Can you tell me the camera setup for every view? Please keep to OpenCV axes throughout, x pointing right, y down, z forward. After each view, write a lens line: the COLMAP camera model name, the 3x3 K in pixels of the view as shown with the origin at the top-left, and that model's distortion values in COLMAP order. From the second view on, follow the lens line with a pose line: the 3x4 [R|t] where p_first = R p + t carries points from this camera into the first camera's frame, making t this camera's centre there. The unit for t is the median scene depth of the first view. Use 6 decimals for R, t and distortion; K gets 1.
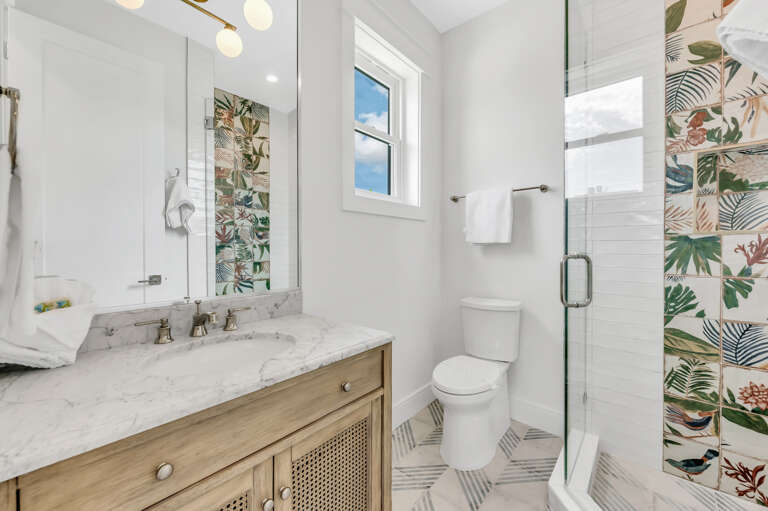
lens RADIAL K [[312.4, 0, 384.0], [0, 312.4, 255.5], [0, 0, 1]] dist [0.000214, -0.000083]
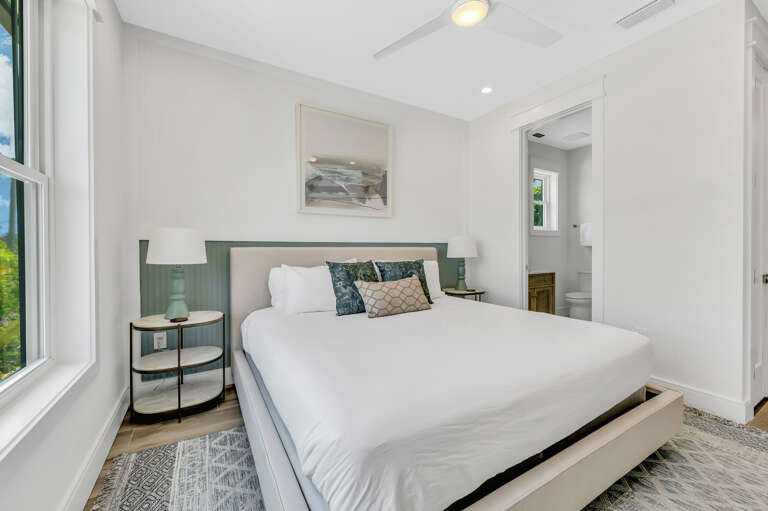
lens RADIAL K [[312.4, 0, 384.0], [0, 312.4, 255.5], [0, 0, 1]] dist [0.000214, -0.000083]
pose [[0.944135, -0.000722, -0.329558, -0.341686], [-0.000717, 0.999991, -0.004243, 0.039005], [0.329558, 0.004242, 0.944126, -1.638258]]
